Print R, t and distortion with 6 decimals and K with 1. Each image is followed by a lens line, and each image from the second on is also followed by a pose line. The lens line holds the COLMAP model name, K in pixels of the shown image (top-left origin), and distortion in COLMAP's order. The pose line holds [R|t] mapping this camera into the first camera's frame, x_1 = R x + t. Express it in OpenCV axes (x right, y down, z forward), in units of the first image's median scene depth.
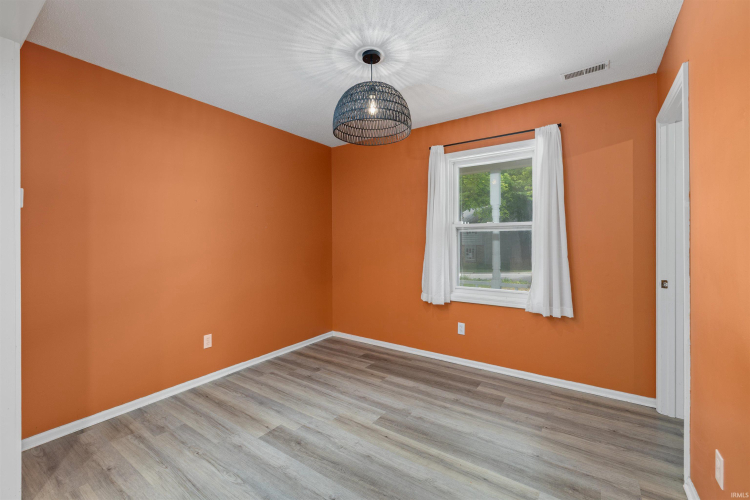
lens RADIAL K [[314.8, 0, 370.5], [0, 314.8, 240.9], [0, 0, 1]] dist [0.002225, 0.000048]
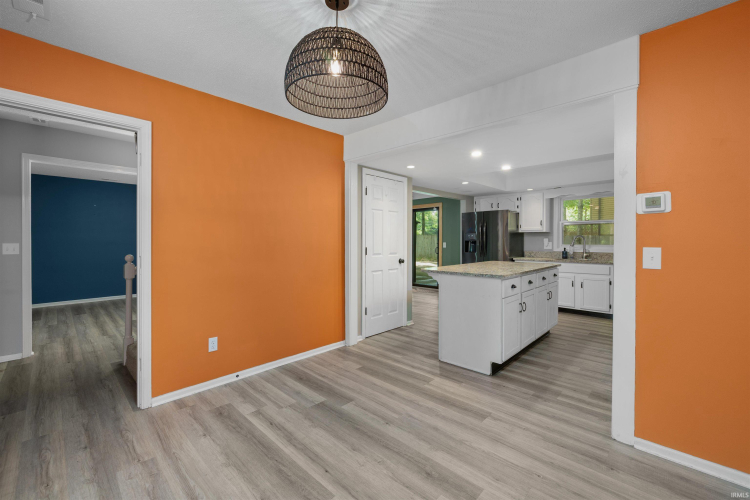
lens RADIAL K [[314.8, 0, 370.5], [0, 314.8, 240.9], [0, 0, 1]] dist [0.002225, 0.000048]
pose [[-0.987659, 0.004488, 0.156556, -0.205519], [0.003833, 0.999983, -0.004484, 0.005857], [-0.156574, -0.003829, -0.987659, 1.849045]]
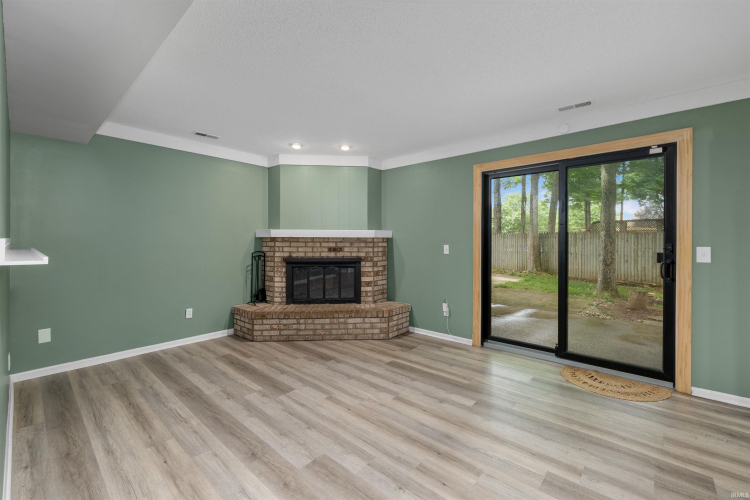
lens RADIAL K [[314.8, 0, 370.5], [0, 314.8, 240.9], [0, 0, 1]] dist [0.002225, 0.000048]
pose [[-0.992423, -0.003550, 0.122820, 0.709250], [-0.004871, 0.999934, -0.010452, 0.006651], [-0.122775, -0.010971, -0.992374, -0.700030]]
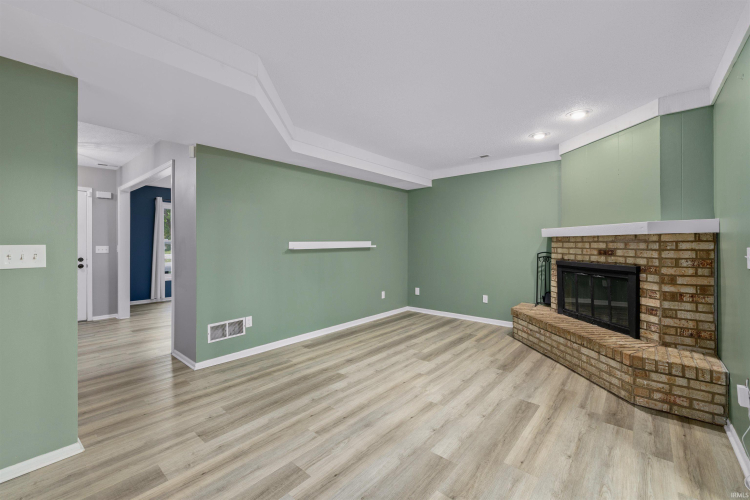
lens RADIAL K [[314.8, 0, 370.5], [0, 314.8, 240.9], [0, 0, 1]] dist [0.002225, 0.000048]
pose [[0.111335, 0.004671, 0.993772, -0.517542], [-0.004780, 0.999980, -0.004165, -0.000313], [-0.993771, -0.004286, 0.111356, -1.901730]]
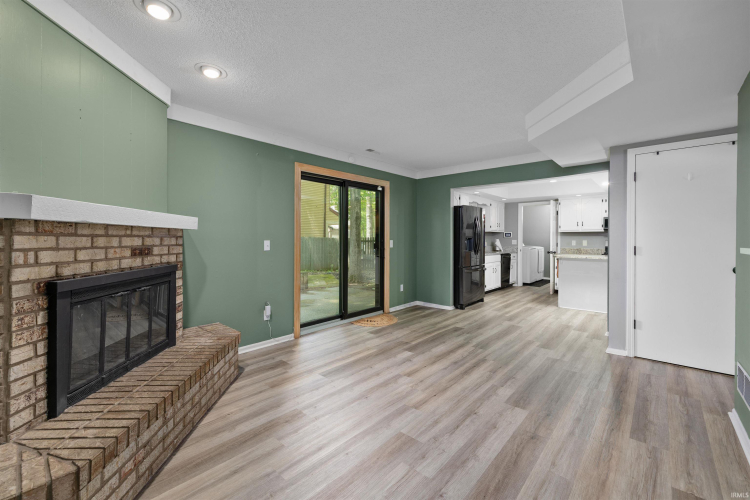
lens RADIAL K [[314.8, 0, 370.5], [0, 314.8, 240.9], [0, 0, 1]] dist [0.002225, 0.000048]
pose [[-0.134459, 0.003653, -0.990912, 2.237053], [0.004671, 0.999984, 0.003053, 0.008915], [0.990908, -0.004218, -0.134473, -1.982185]]
